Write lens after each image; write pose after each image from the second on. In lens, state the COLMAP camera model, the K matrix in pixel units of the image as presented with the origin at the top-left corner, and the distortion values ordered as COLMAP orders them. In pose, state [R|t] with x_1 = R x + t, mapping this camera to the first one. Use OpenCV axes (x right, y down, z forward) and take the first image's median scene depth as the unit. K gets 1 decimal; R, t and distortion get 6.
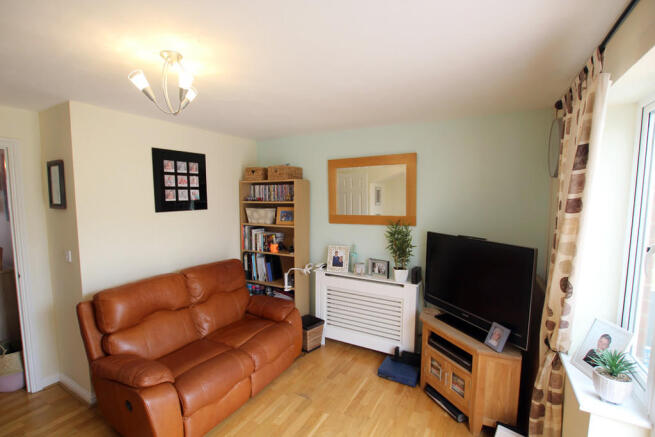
lens RADIAL K [[299.9, 0, 325.3], [0, 299.9, 222.0], [0, 0, 1]] dist [-0.035648, -0.000365]
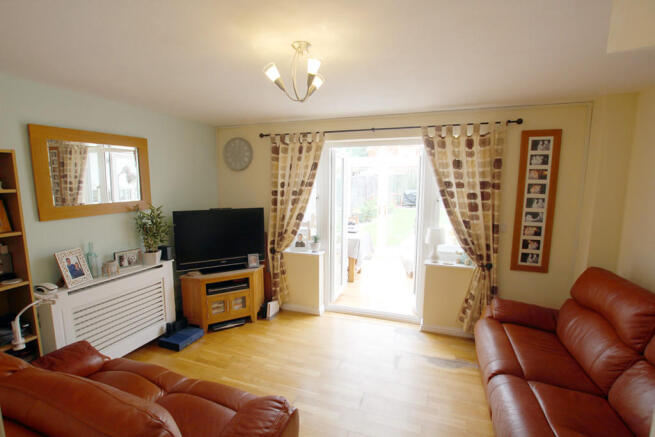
lens RADIAL K [[299.9, 0, 322.1], [0, 299.9, 222.0], [0, 0, 1]] dist [-0.035648, -0.000365]
pose [[-0.152286, -0.136401, 0.978879, -0.814209], [0.074506, 0.986028, 0.148989, -0.050850], [-0.985524, 0.095621, -0.139996, 0.563801]]
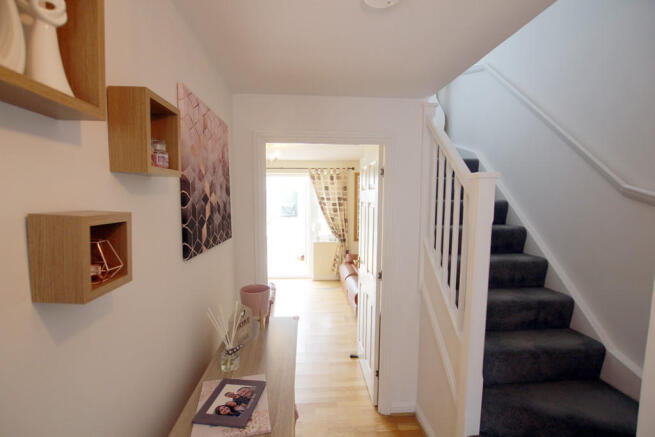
lens RADIAL K [[299.9, 0, 328.9], [0, 299.9, 219.7], [0, 0, 1]] dist [-0.035648, -0.000365]
pose [[-0.564930, -0.069080, 0.822242, -1.534832], [0.058815, 0.990583, 0.123633, -0.098953], [-0.823040, 0.118205, -0.555547, 1.073035]]
